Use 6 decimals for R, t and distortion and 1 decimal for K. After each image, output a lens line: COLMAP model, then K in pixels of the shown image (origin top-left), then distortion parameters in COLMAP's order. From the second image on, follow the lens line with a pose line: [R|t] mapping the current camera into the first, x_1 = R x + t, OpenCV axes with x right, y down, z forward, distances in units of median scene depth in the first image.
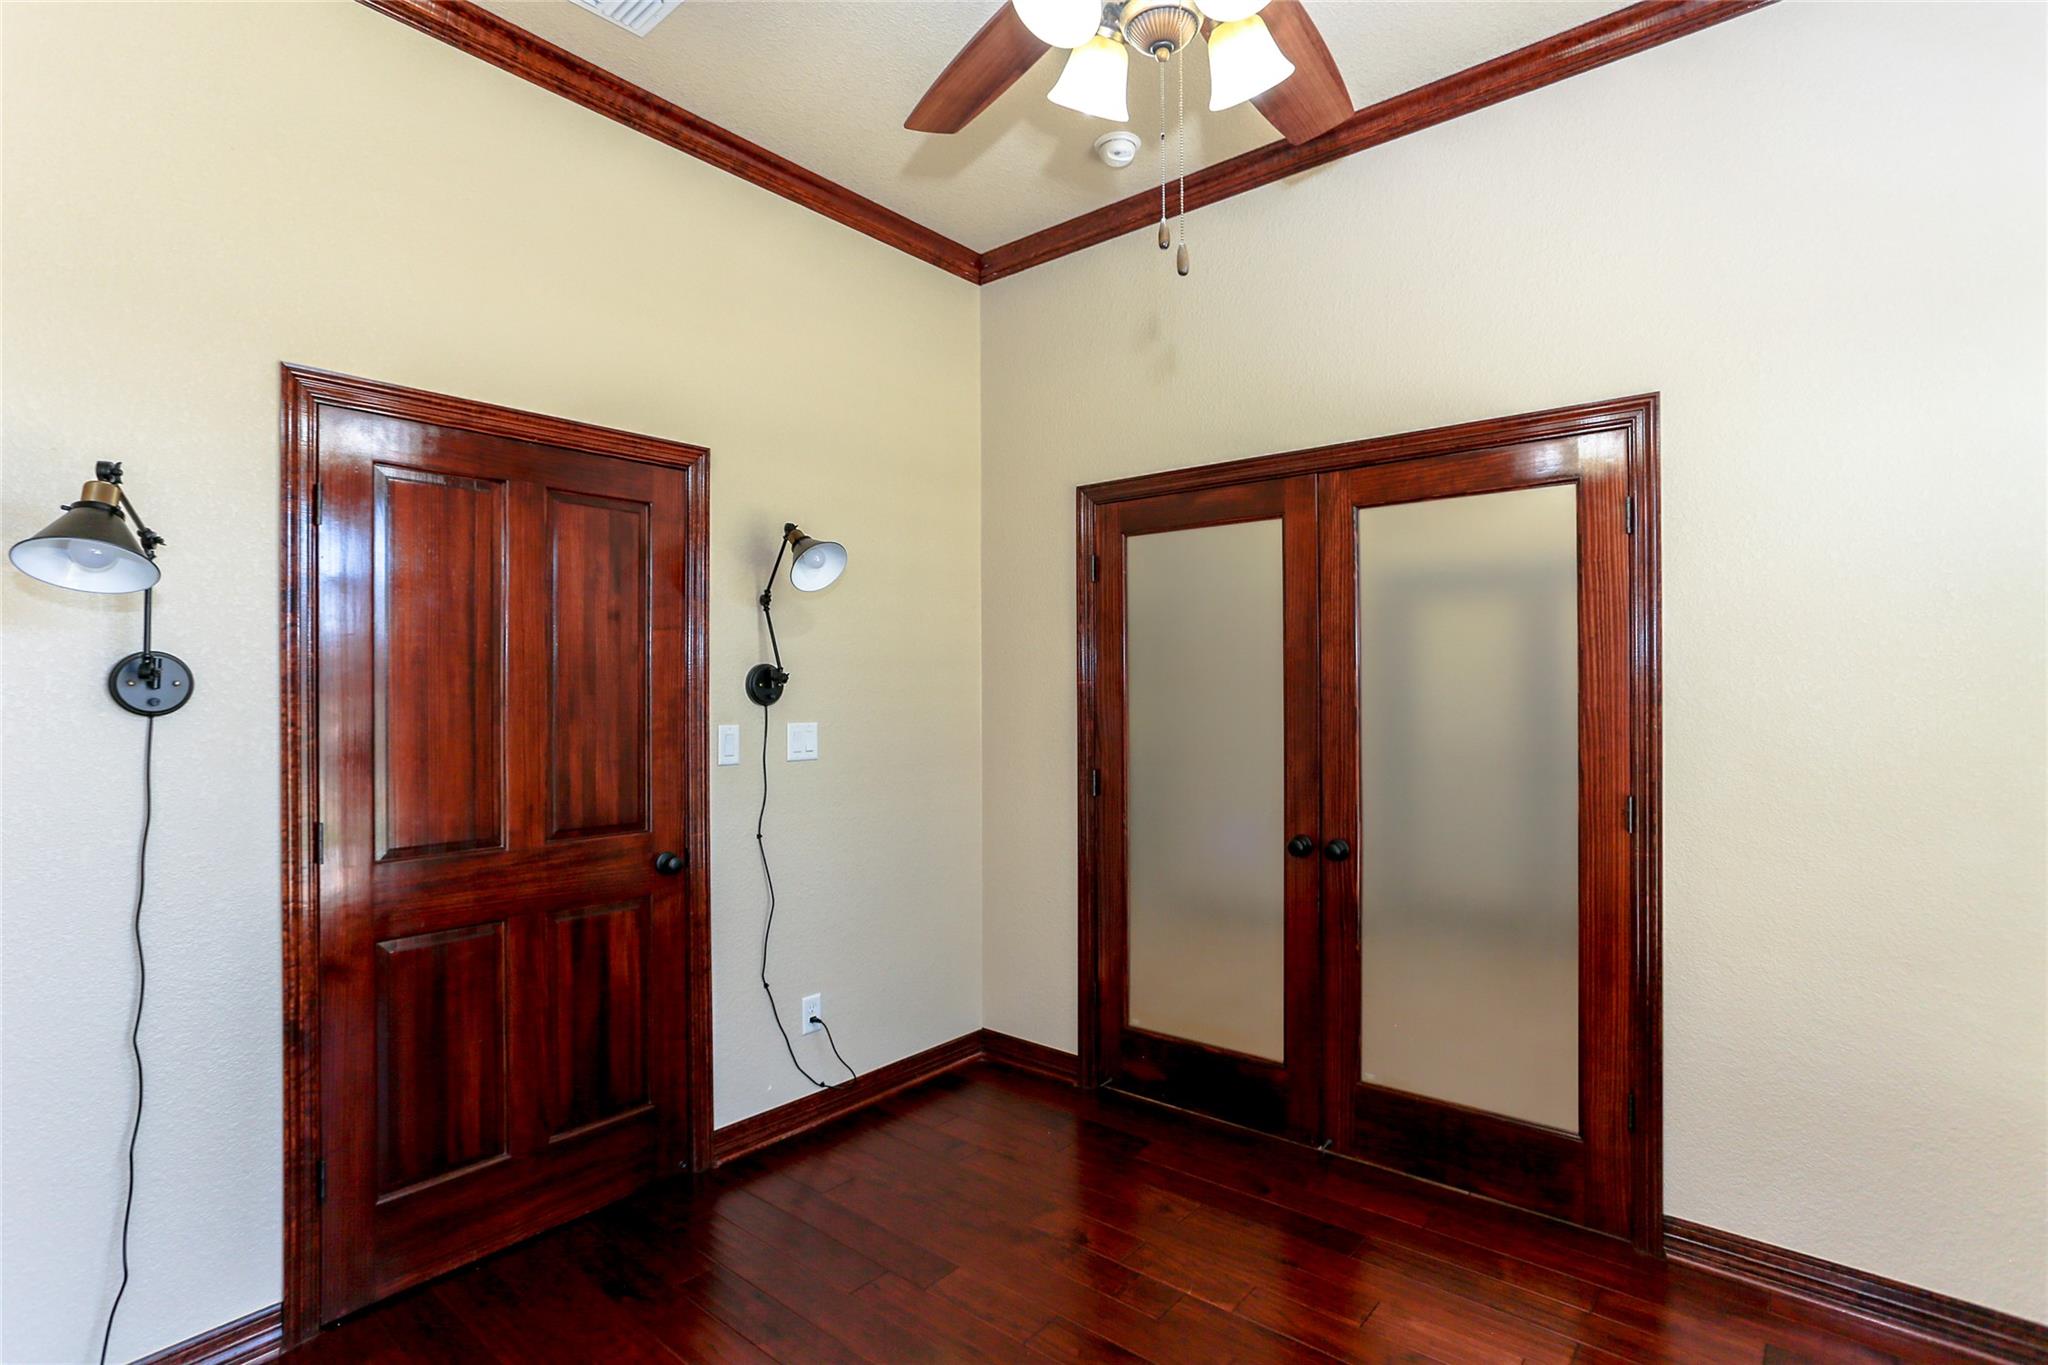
lens RADIAL K [[1038.5, 0, 1013.7], [0, 1038.5, 689.4], [0, 0, 1]] dist [-0.000263, -0.000948]
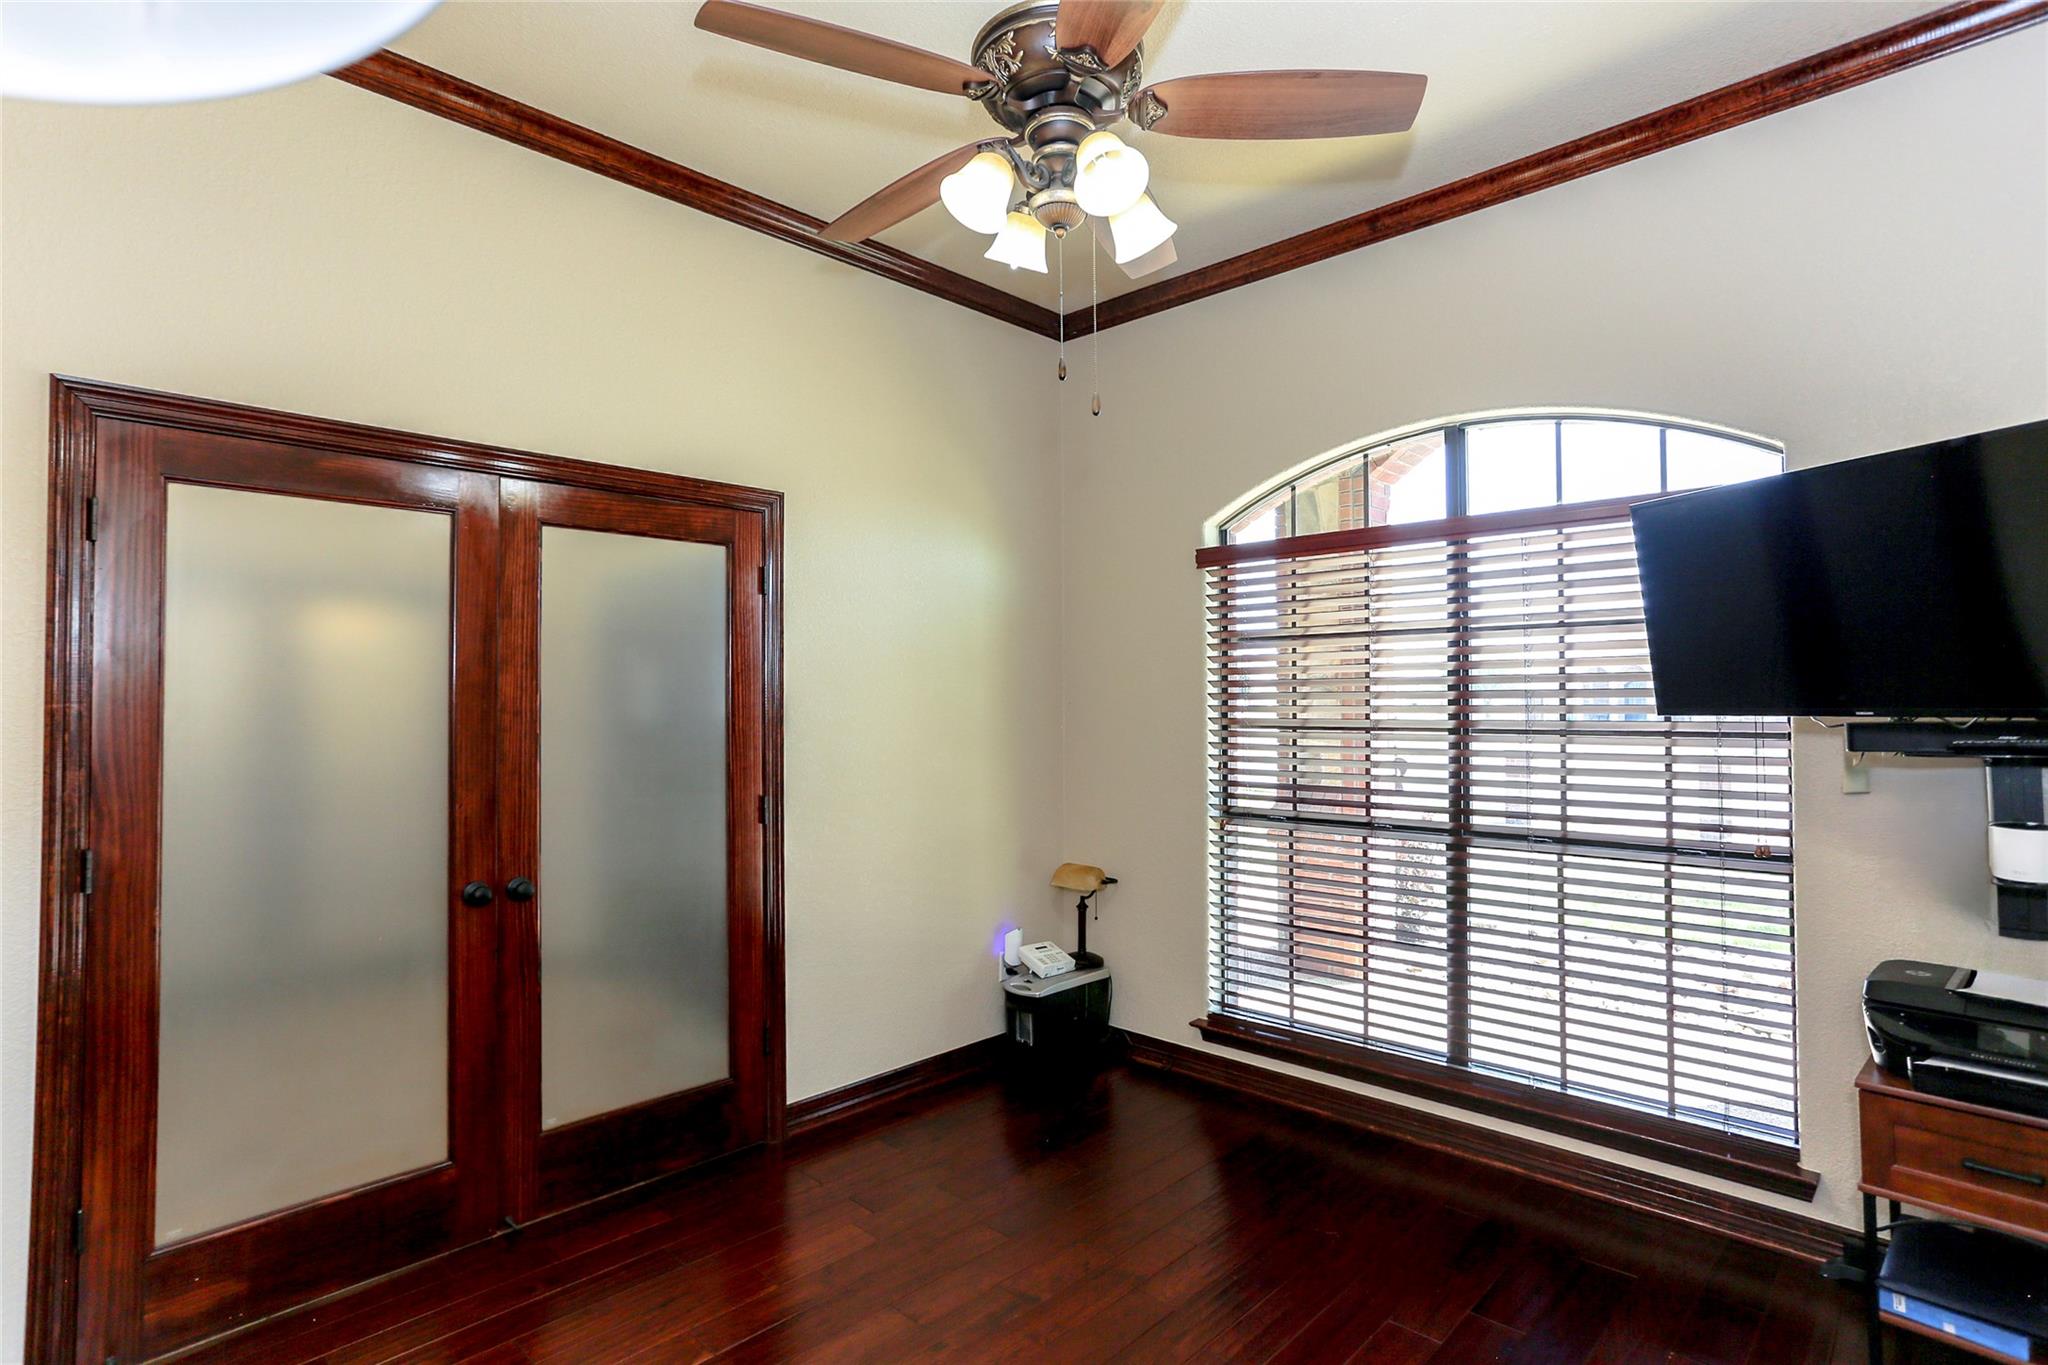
lens RADIAL K [[1037.9, 0, 1024.8], [0, 1037.9, 687.6], [0, 0, 1]] dist [0.000602, 0.001866]
pose [[0.077090, 0.025799, 0.996690, -0.579298], [0.009983, 0.999595, -0.026647, 0.005088], [-0.996974, 0.012004, 0.076801, 0.488466]]
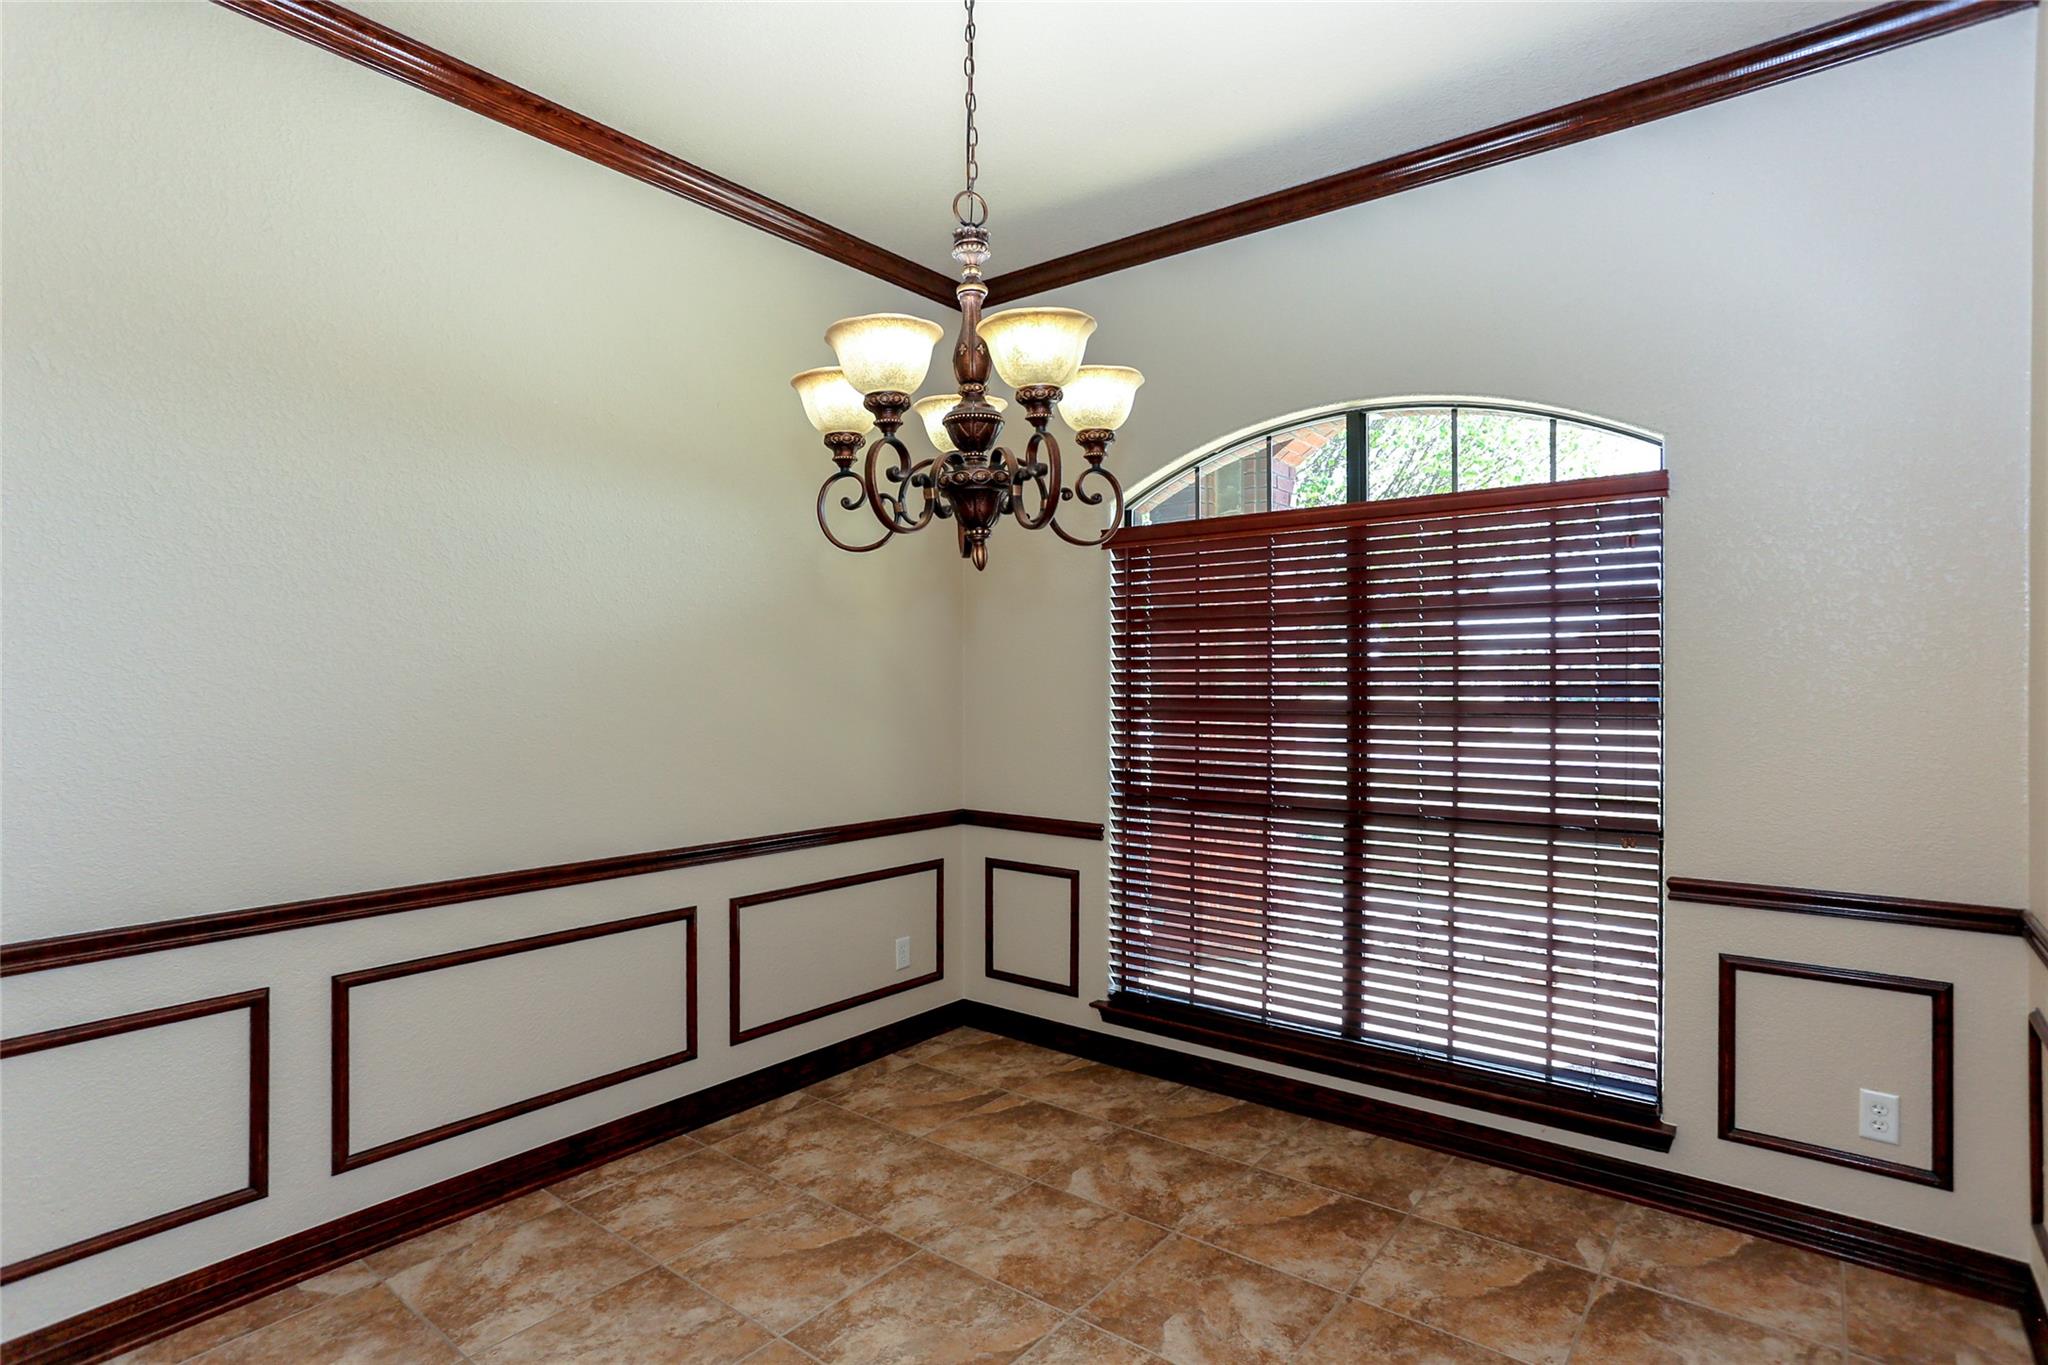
lens RADIAL K [[1038.5, 0, 1013.7], [0, 1038.5, 689.4], [0, 0, 1]] dist [-0.000263, -0.000948]
pose [[-0.024514, 0.005484, 0.999684, -0.570138], [0.008368, 0.999951, -0.005281, 0.004923], [-0.999664, 0.008236, -0.024558, 0.499795]]
